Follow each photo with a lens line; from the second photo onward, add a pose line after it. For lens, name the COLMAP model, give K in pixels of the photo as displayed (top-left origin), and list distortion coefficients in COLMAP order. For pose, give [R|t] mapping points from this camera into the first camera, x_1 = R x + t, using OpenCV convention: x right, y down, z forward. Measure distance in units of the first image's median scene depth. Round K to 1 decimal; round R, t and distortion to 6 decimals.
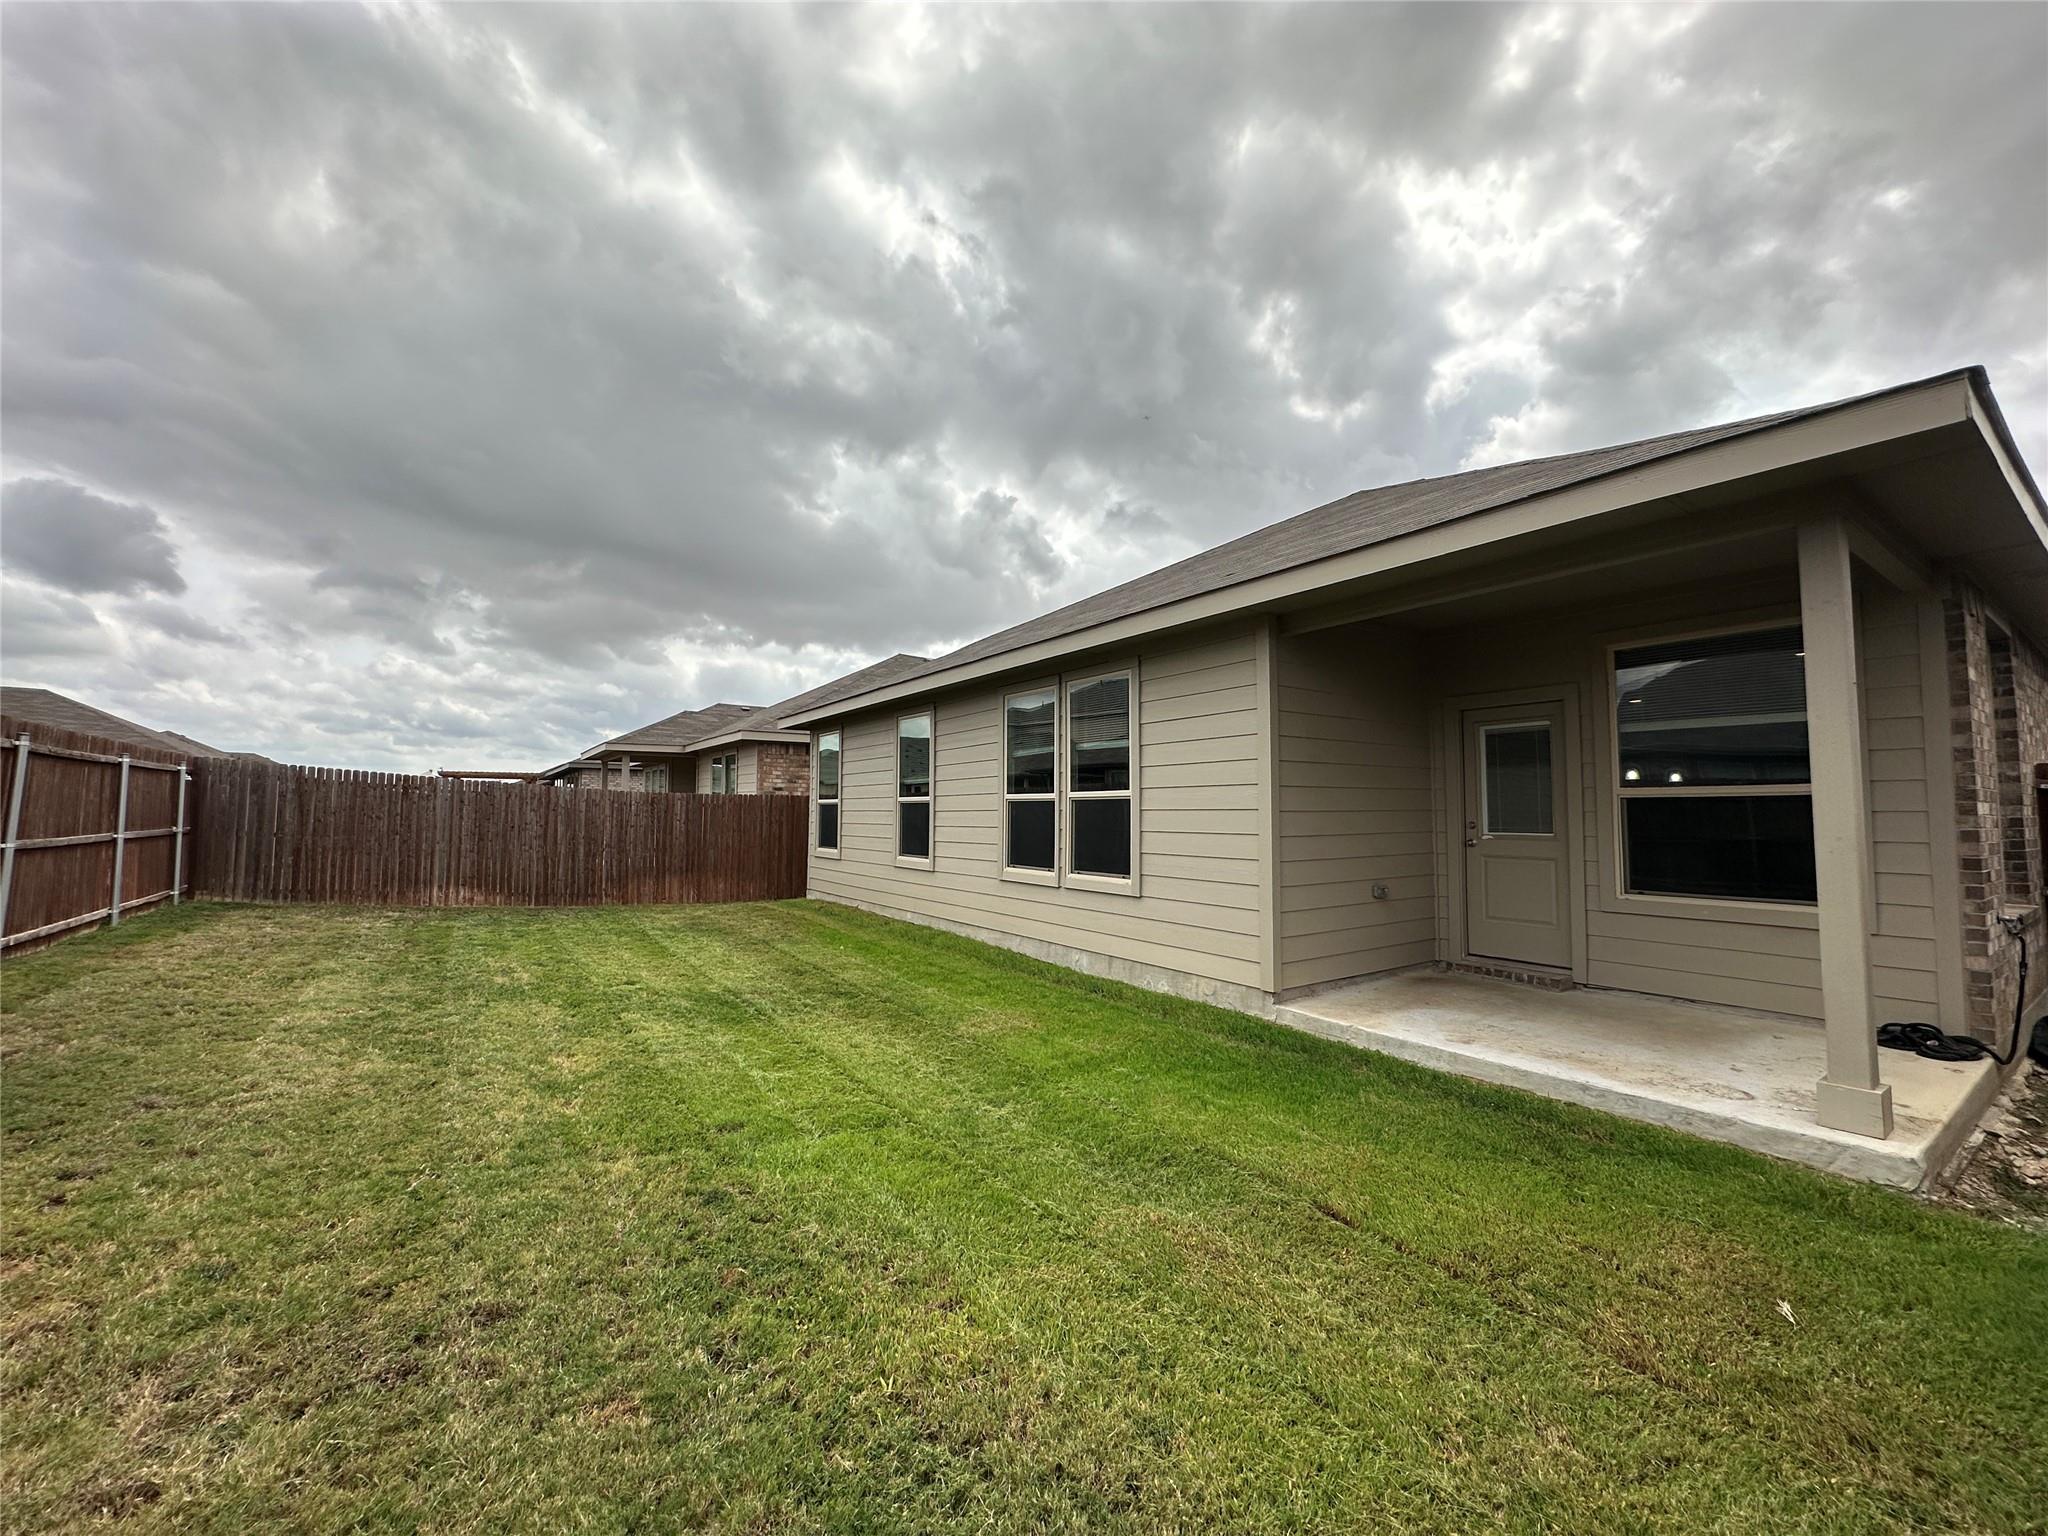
lens RADIAL K [[817.3, 0, 1030.8], [0, 817.3, 765.3], [0, 0, 1]] dist [-0.001173, 0.000218]
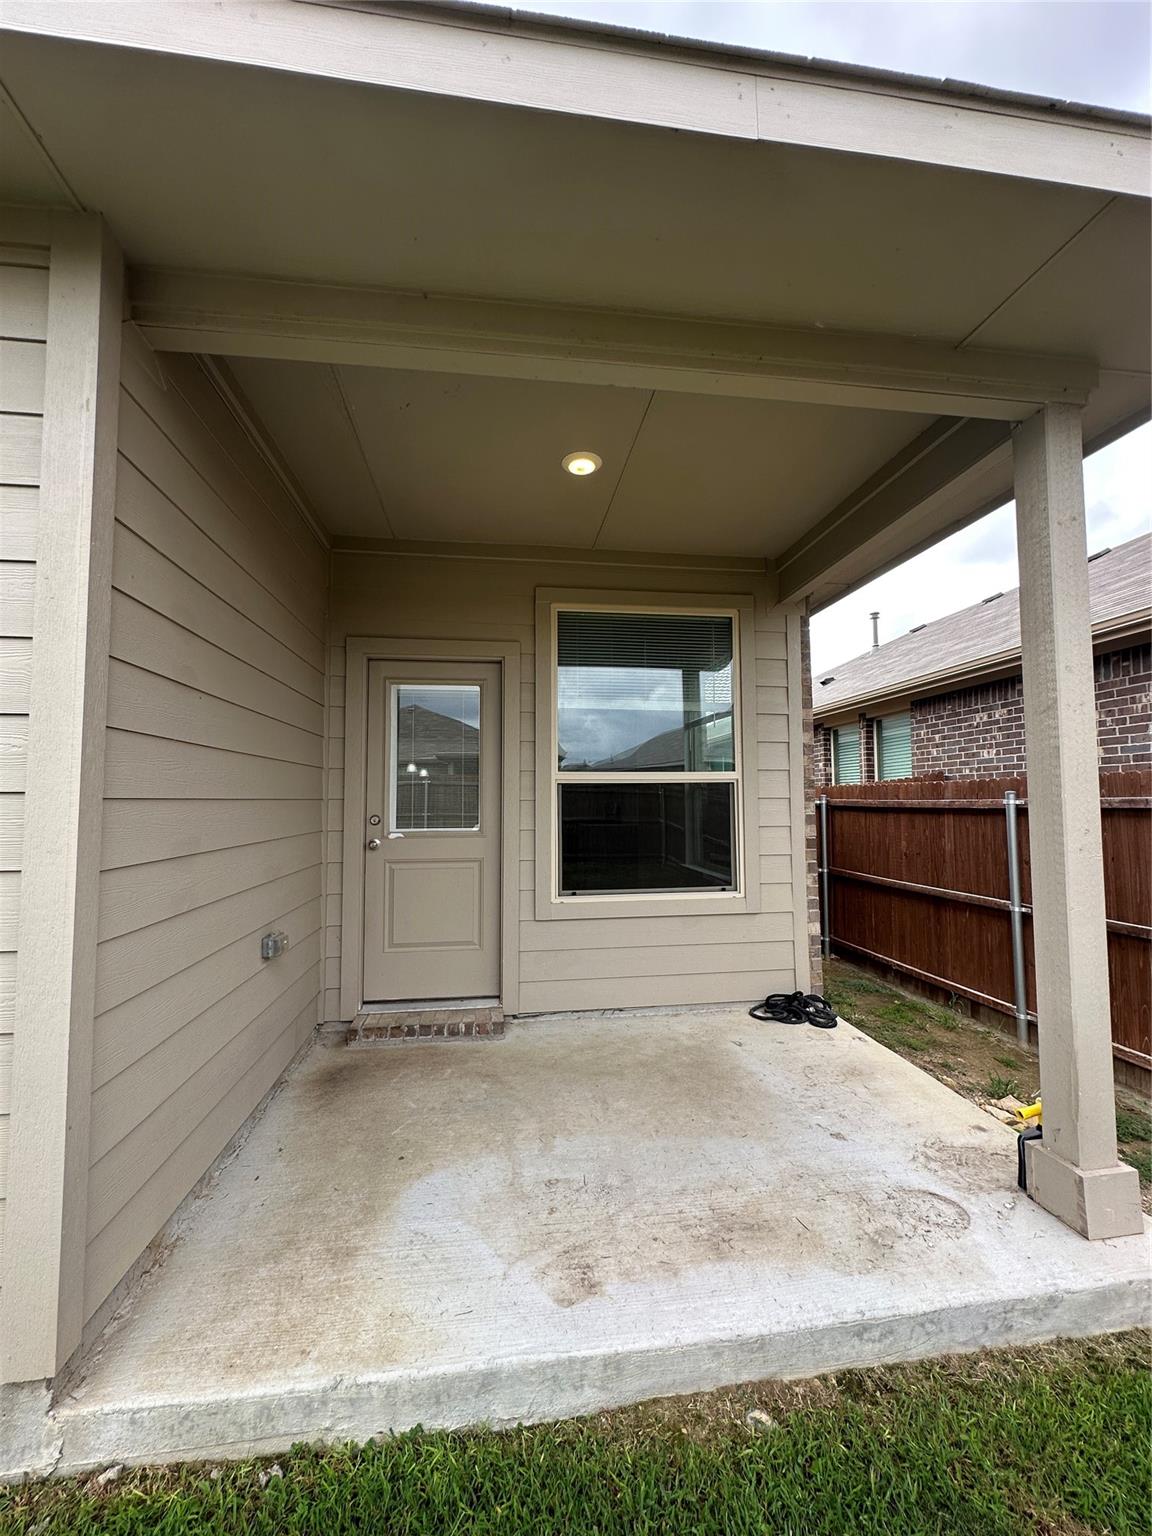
lens RADIAL K [[613.0, 0, 576.5], [0, 613.0, 766.2], [0, 0, 1]] dist [-0.001173, 0.000218]
pose [[0.455483, 0.044355, 0.889139, 0.164652], [-0.044495, 0.998644, -0.027024, 0.038876], [-0.889132, -0.027253, 0.456839, 0.704803]]
